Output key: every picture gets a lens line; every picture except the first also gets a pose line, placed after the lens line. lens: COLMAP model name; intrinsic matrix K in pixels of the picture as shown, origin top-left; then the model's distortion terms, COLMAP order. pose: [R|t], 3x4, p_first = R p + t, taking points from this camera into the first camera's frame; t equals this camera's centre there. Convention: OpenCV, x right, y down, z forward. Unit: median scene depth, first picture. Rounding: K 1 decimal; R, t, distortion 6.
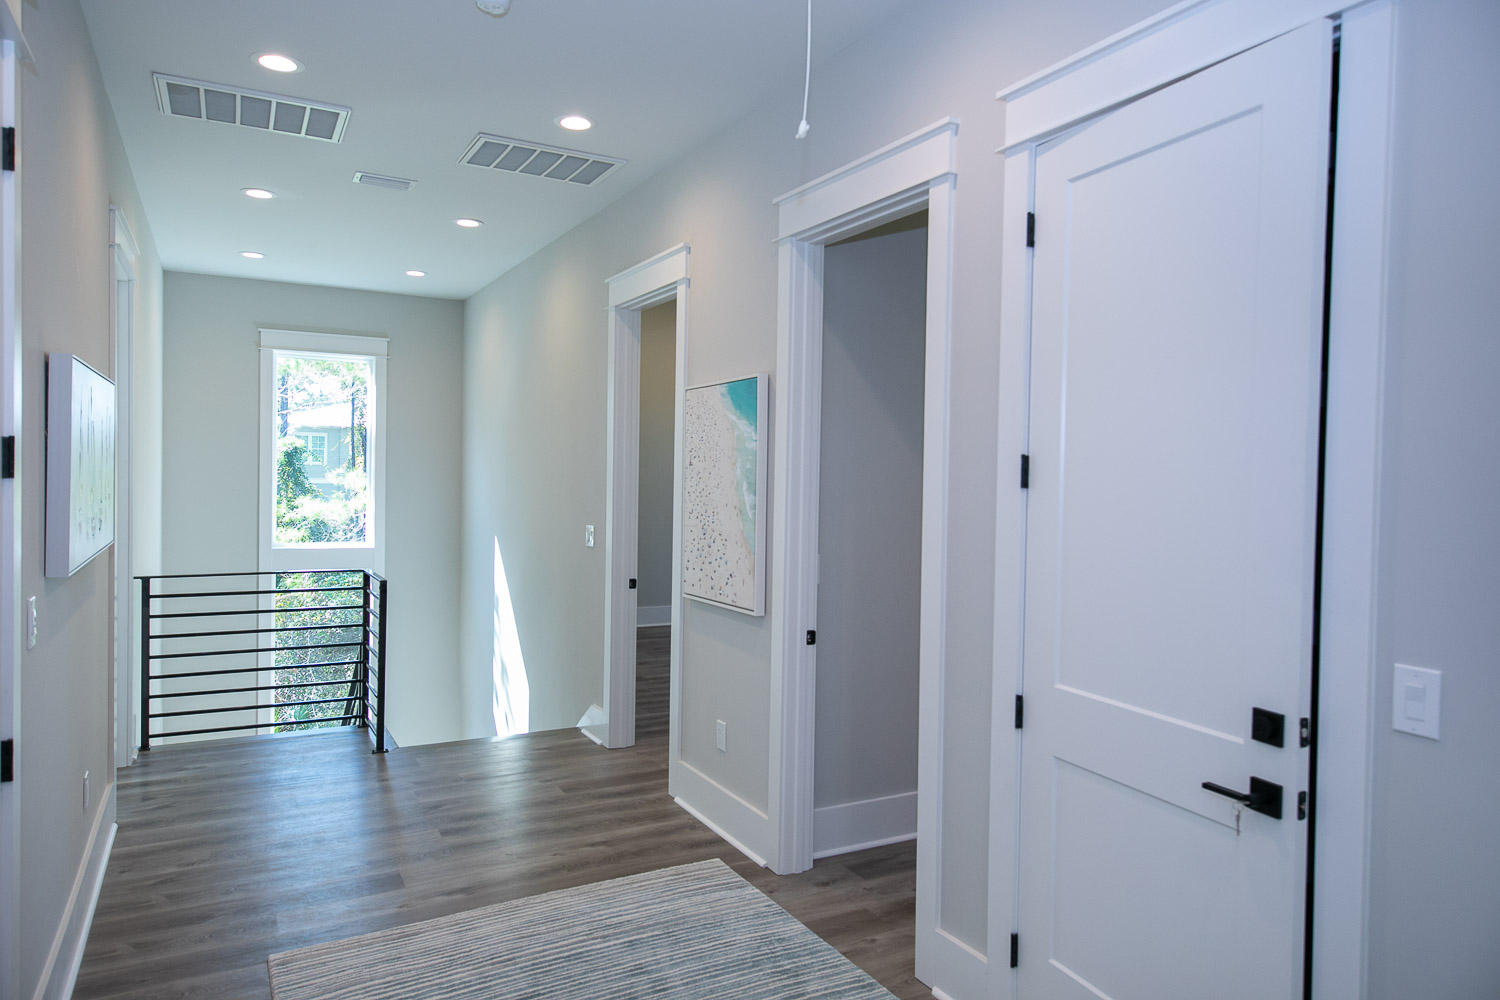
lens RADIAL K [[969.3, 0, 750.0], [0, 969.3, 500.0], [0, 0, 1]] dist [0.022754, -0.001154]
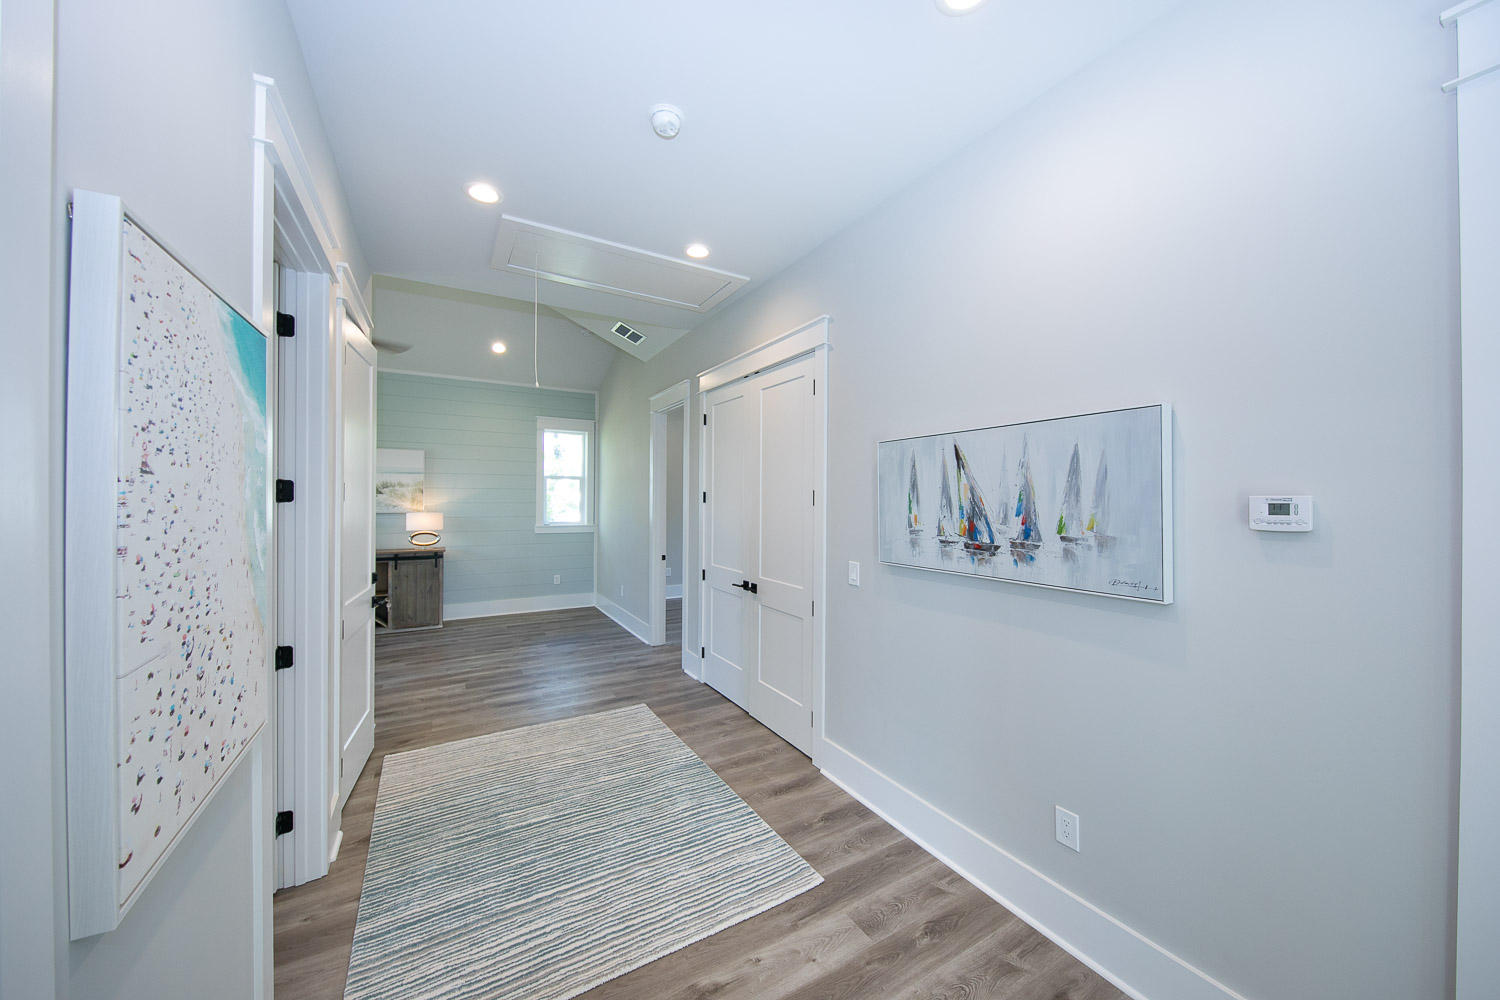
lens RADIAL K [[531.6, 0, 755.2], [0, 531.6, 497.8], [0, 0, 1]] dist [0.000722, -0.000252]
pose [[-0.999093, -0.023844, -0.035273, -0.282061], [-0.024779, 0.999347, 0.026316, -0.041271], [0.034622, 0.027166, -0.999031, 1.307423]]
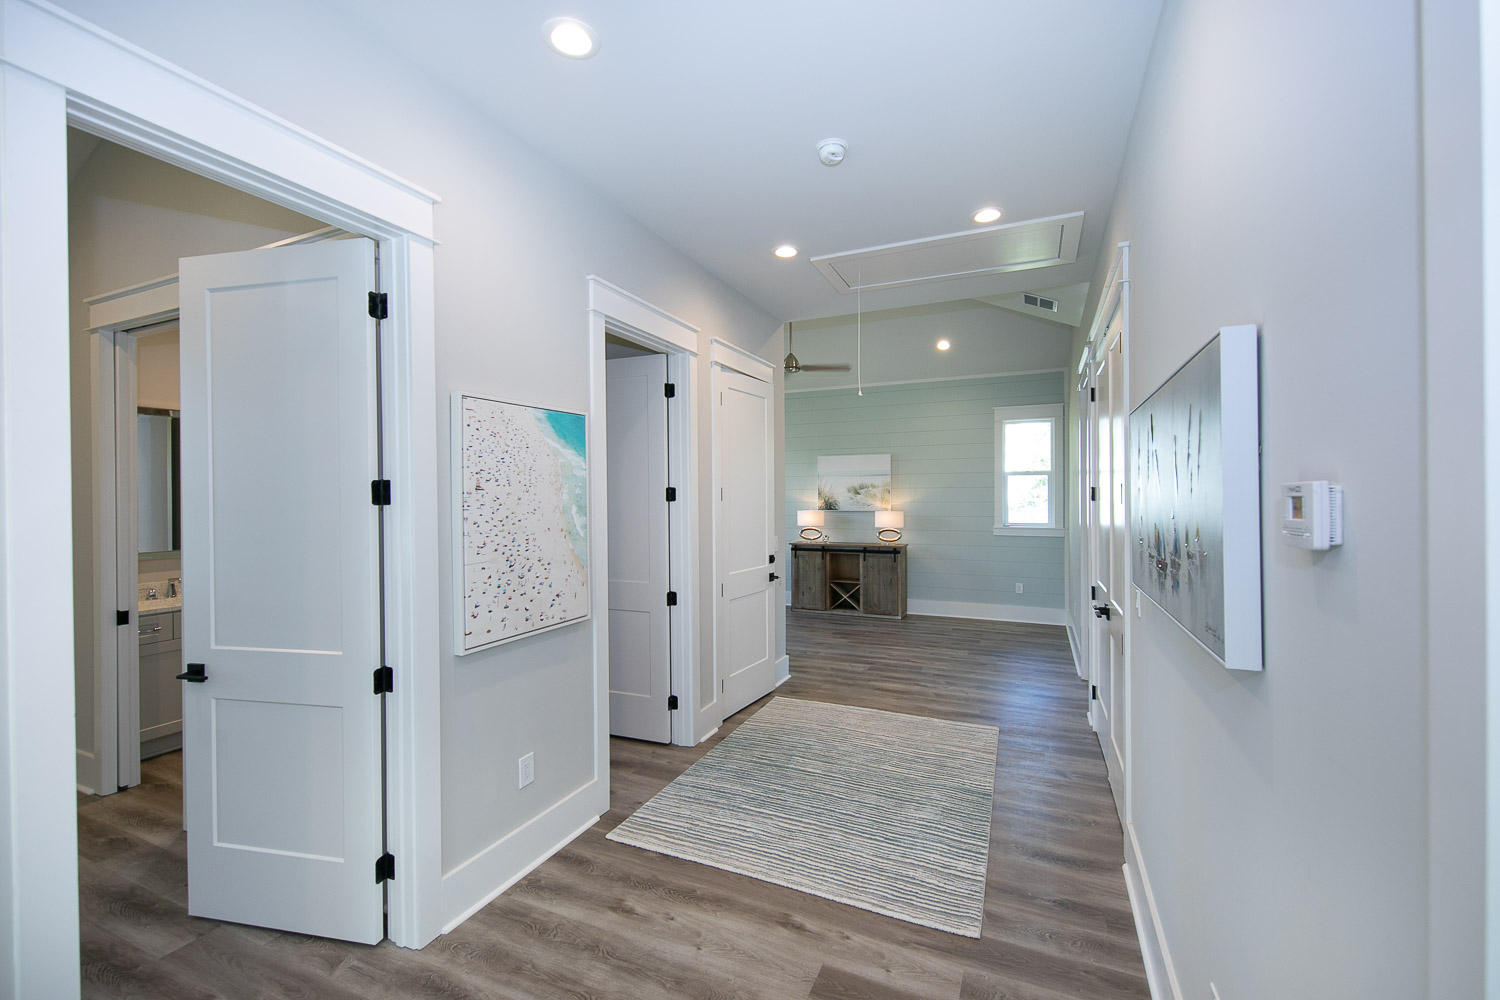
lens RADIAL K [[621.0, 0, 750.0], [0, 621.0, 500.0], [0, 0, 1]] dist [0.001591, -0.000181]
pose [[-0.598612, -0.018653, 0.800822, -0.691938], [0.016990, 0.999208, 0.035974, -0.046907], [-0.800859, 0.035140, -0.597821, 1.253073]]
